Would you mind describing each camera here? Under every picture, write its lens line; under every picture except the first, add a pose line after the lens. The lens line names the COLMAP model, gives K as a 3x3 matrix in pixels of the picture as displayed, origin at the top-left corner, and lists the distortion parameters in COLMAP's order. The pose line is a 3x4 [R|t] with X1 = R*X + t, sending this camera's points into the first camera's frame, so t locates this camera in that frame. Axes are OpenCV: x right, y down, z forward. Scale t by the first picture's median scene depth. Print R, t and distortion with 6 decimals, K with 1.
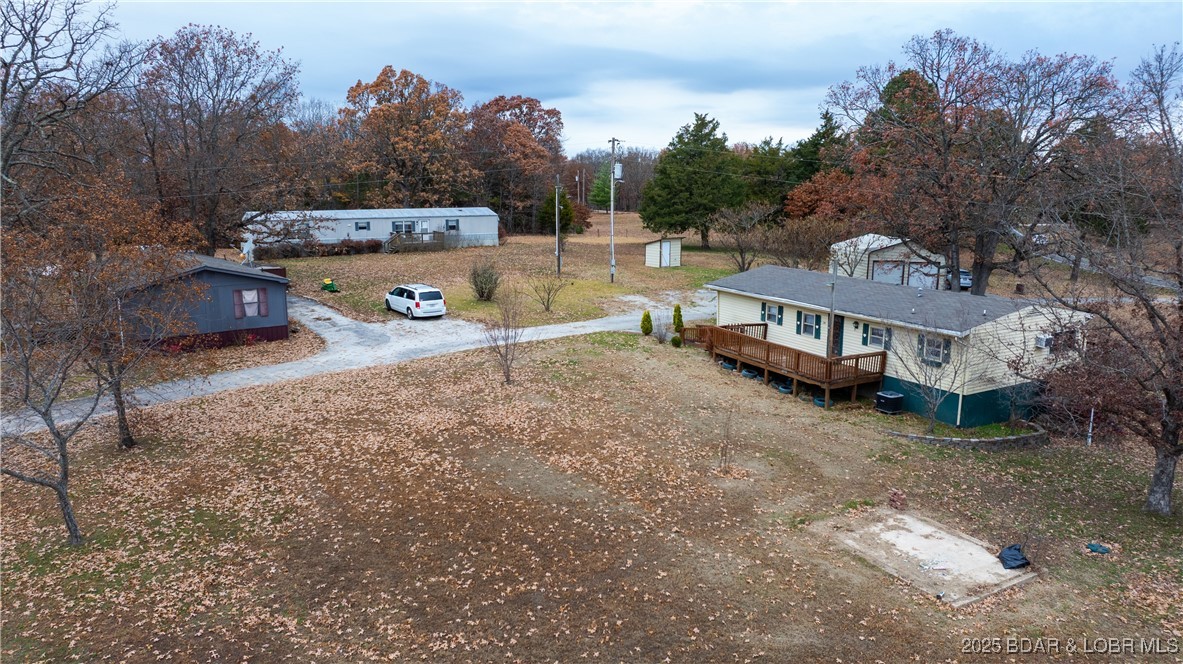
lens RADIAL K [[895.7, 0, 591.5], [0, 895.7, 332.0], [0, 0, 1]] dist [0.002153, 0.000053]
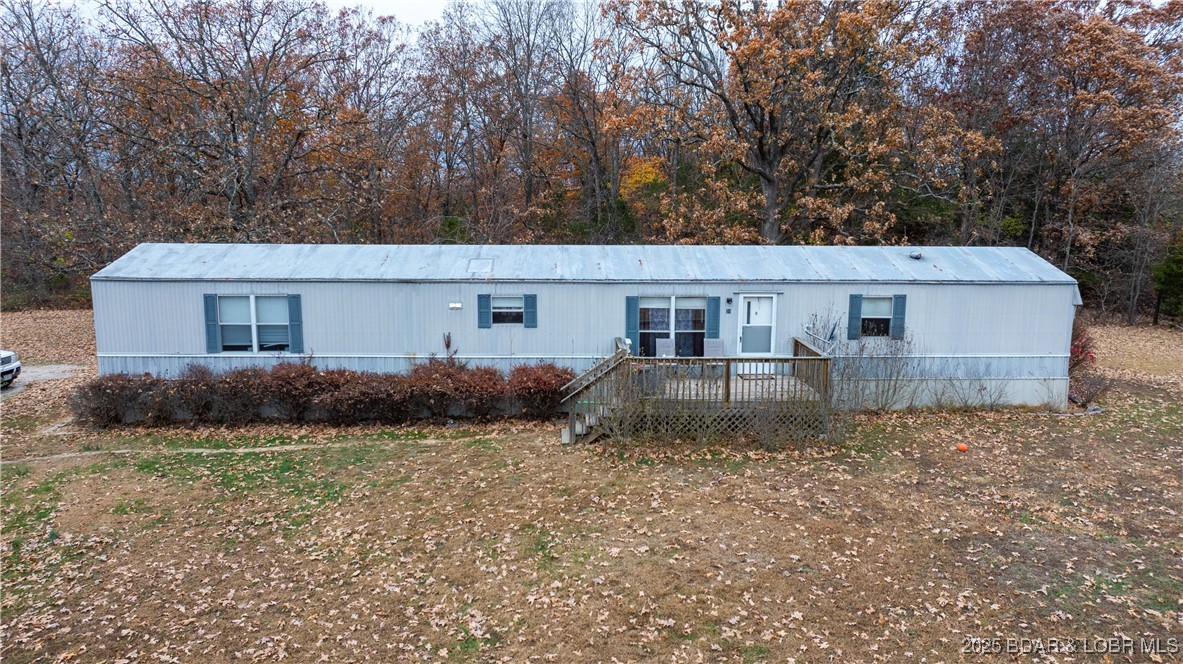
lens RADIAL K [[895.7, 0, 591.5], [0, 895.7, 332.0], [0, 0, 1]] dist [0.002153, 0.000053]
pose [[0.880996, 0.078043, -0.466642, -0.108519], [-0.090169, 0.995920, -0.003672, -0.106965], [0.464452, 0.045311, 0.884438, 0.741819]]
